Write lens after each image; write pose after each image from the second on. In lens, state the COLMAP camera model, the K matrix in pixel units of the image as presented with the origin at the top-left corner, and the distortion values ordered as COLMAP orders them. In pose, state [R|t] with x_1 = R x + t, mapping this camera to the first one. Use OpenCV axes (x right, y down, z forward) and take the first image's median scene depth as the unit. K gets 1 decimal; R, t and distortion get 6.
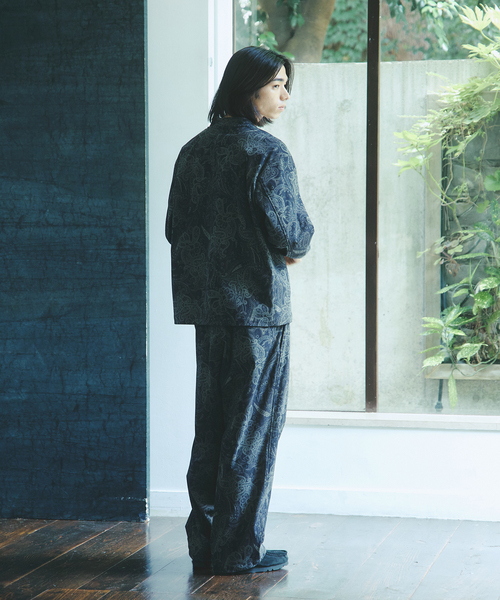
lens RADIAL K [[1820.0, 0, 230.3], [0, 1820.0, 301.9], [0, 0, 1]] dist [0.564038, 0.000000]
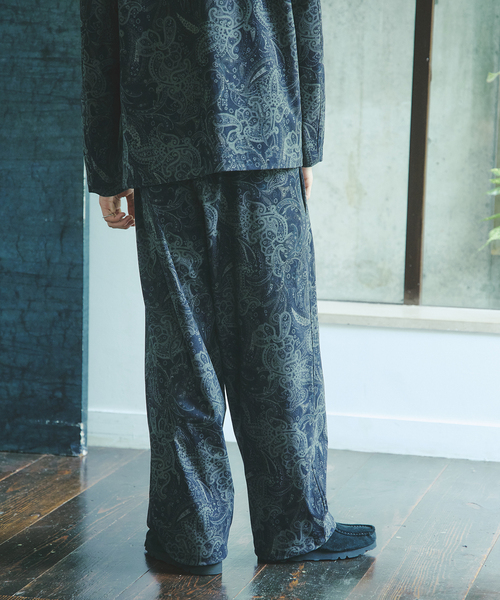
lens RADIAL K [[1946.2, 0, 250.8], [0, 1946.2, 301.4], [0, 0, 1]] dist [0.558710, 0.000000]
pose [[0.999501, 0.026427, -0.017310, 0.029309], [-0.024801, 0.995792, 0.088221, -0.005680], [0.019568, -0.087747, 0.995951, 0.261802]]
